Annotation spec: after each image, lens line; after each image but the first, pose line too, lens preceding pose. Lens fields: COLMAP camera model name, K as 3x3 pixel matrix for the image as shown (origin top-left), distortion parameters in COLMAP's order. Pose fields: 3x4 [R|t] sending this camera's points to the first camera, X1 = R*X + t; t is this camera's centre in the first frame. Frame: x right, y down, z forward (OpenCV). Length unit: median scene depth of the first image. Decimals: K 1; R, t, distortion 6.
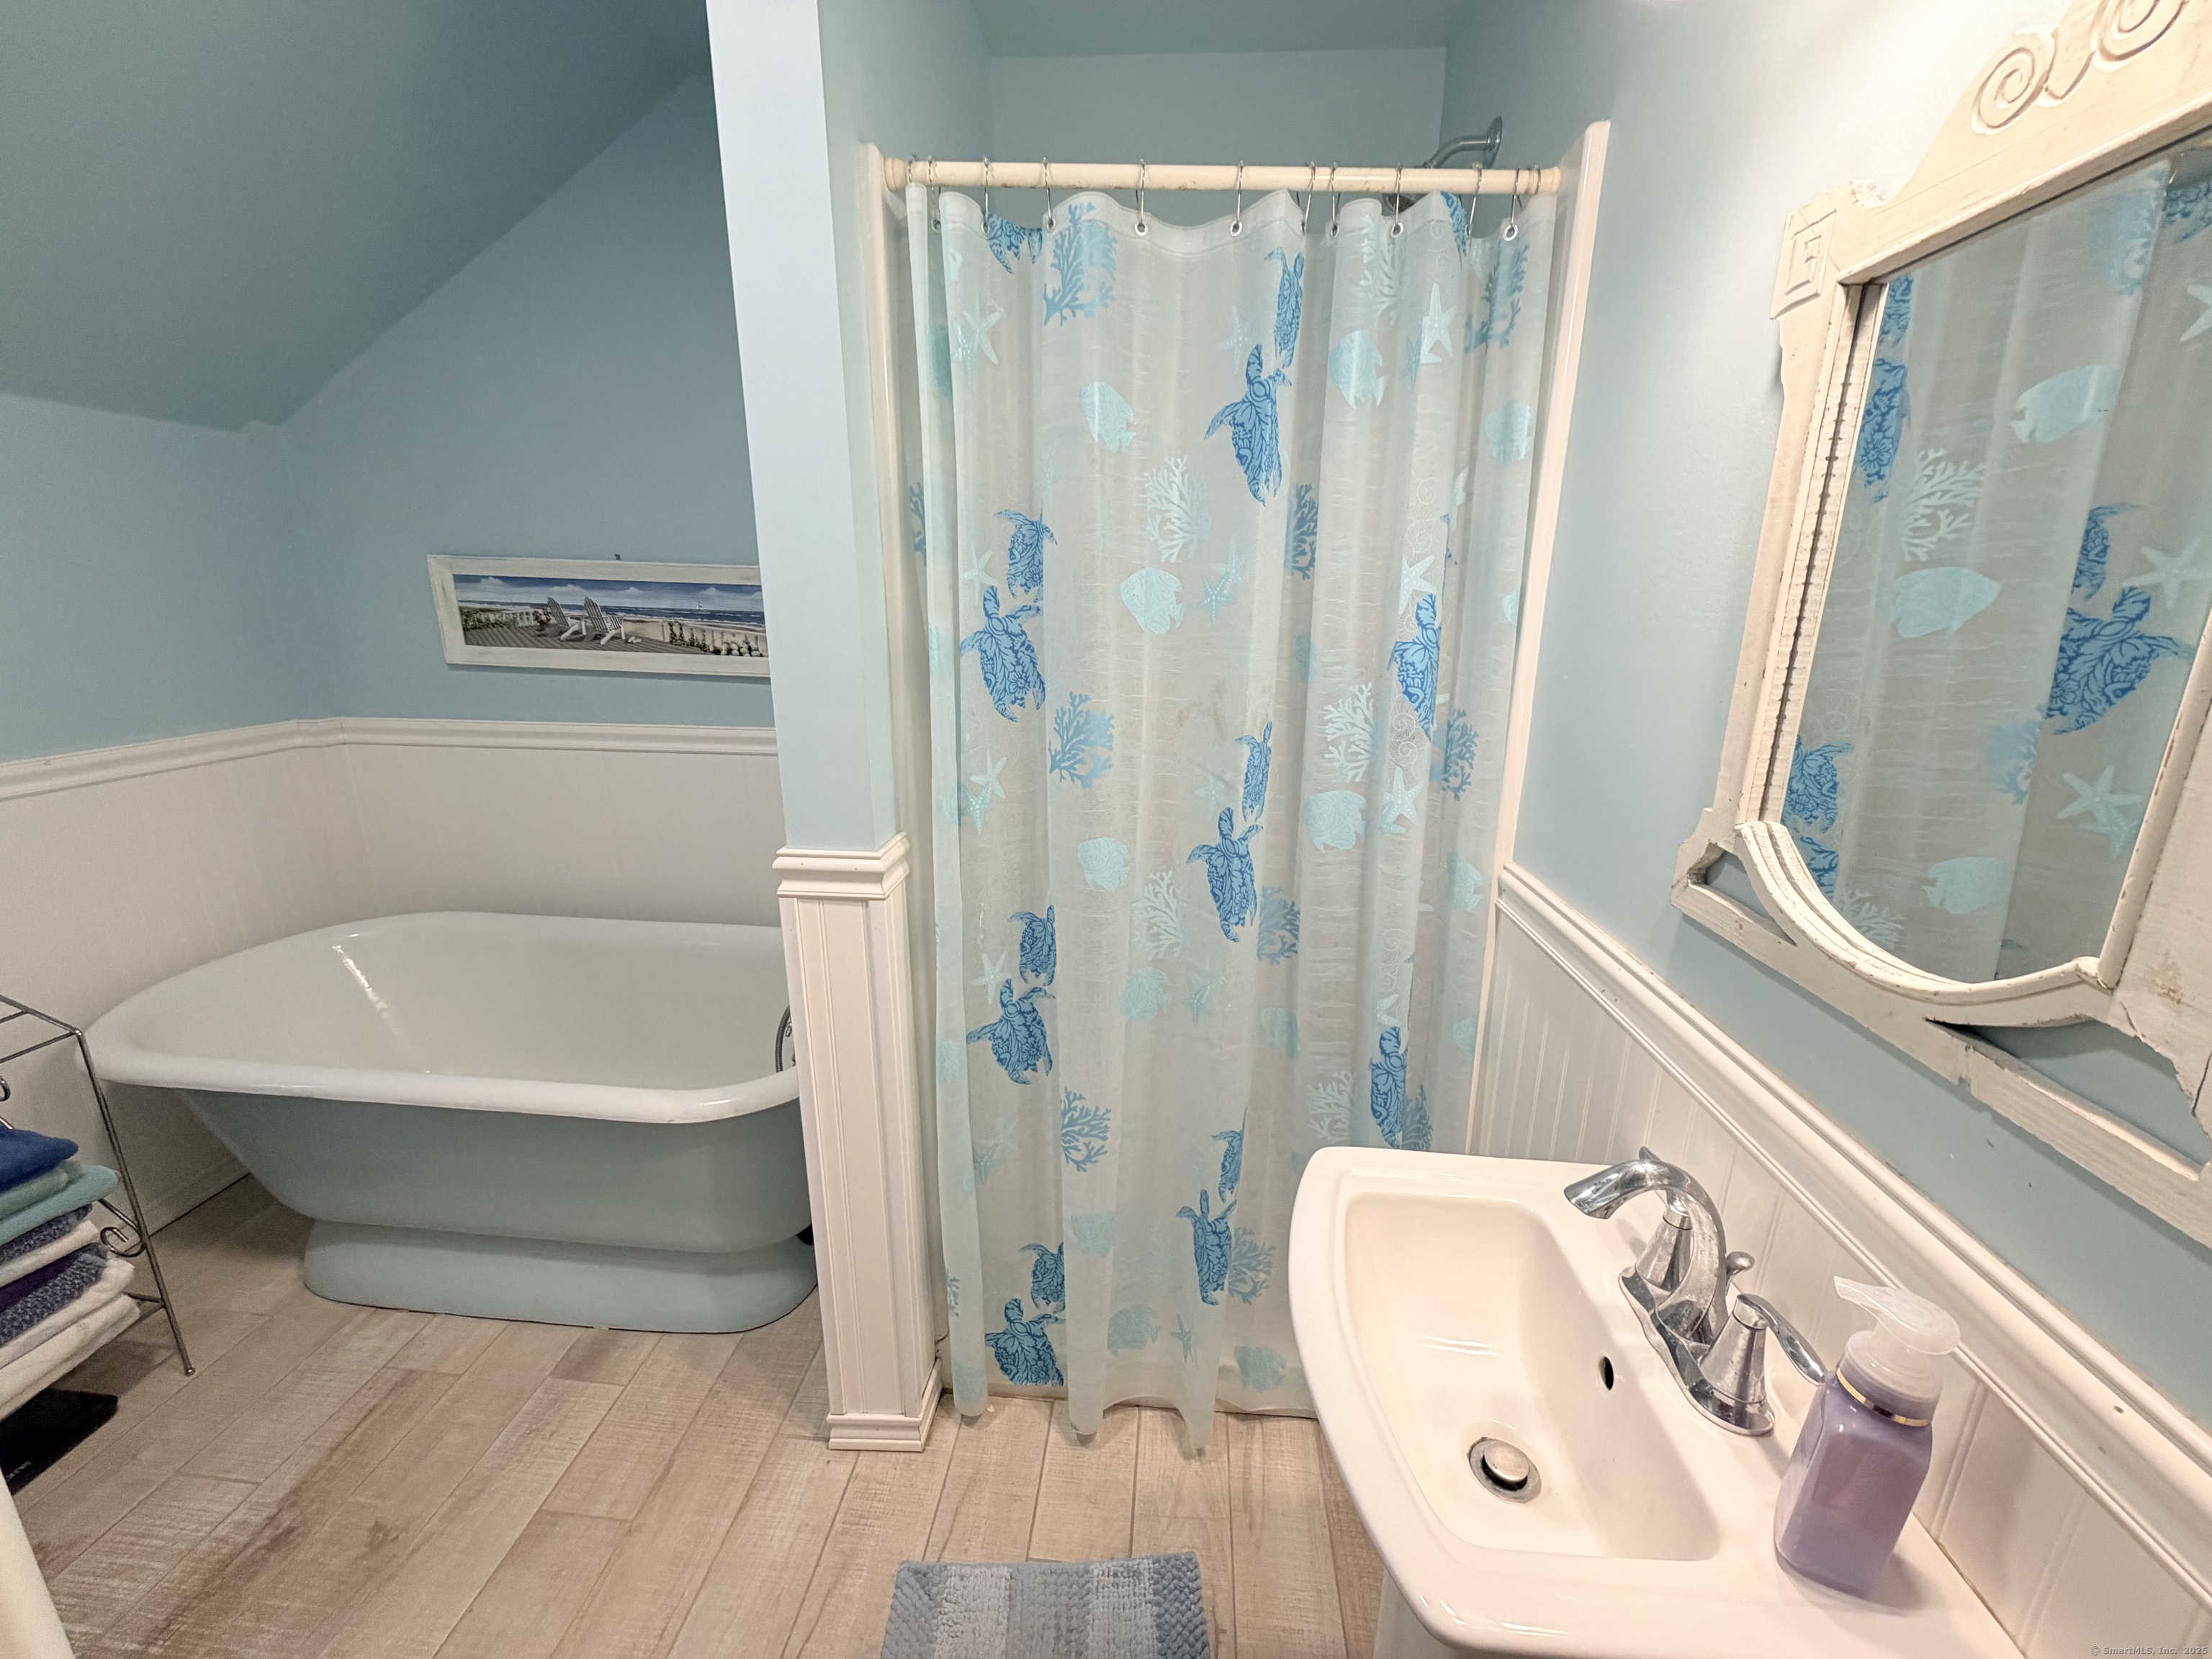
lens RADIAL K [[883.3, 0, 1121.3], [0, 883.3, 828.3], [0, 0, 1]] dist [0.001193, -0.000583]
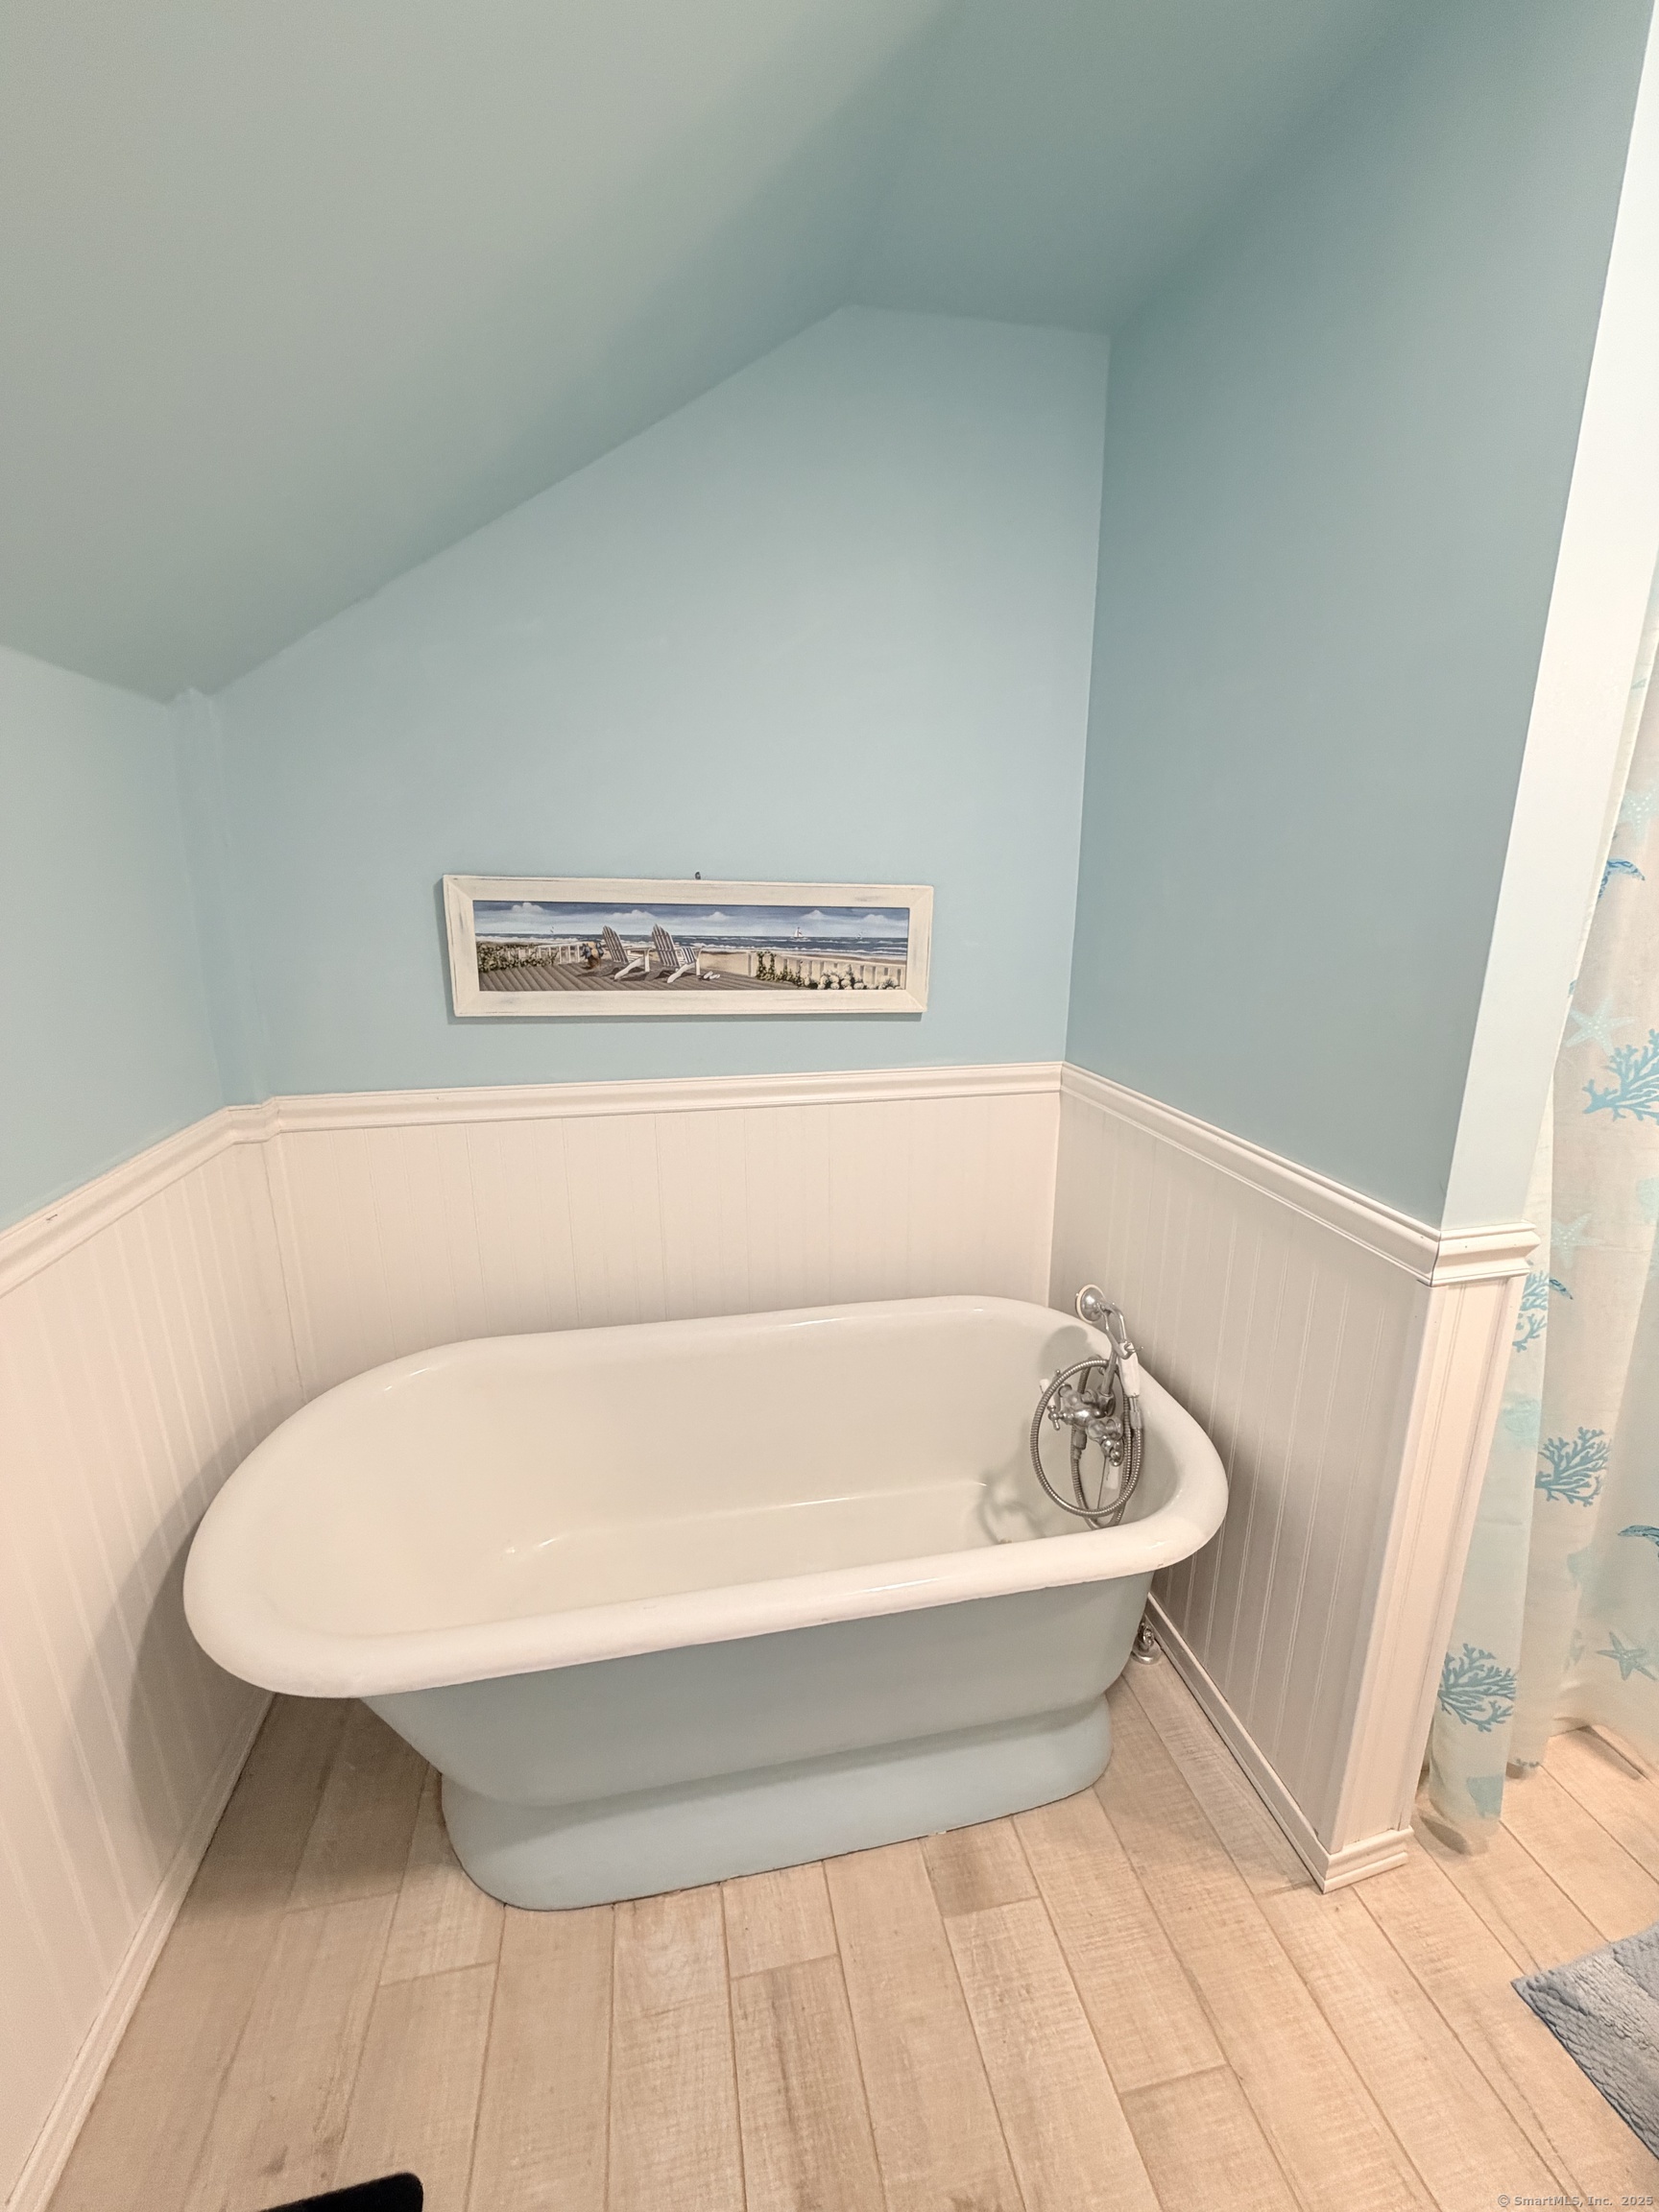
lens RADIAL K [[883.3, 0, 834.8], [0, 883.3, 1094.4], [0, 0, 1]] dist [0.001193, -0.000583]
pose [[0.957004, -0.079992, 0.278827, -0.683227], [0.083987, 0.996464, -0.002393, -0.092602], [-0.277650, 0.025708, 0.960338, 0.186149]]
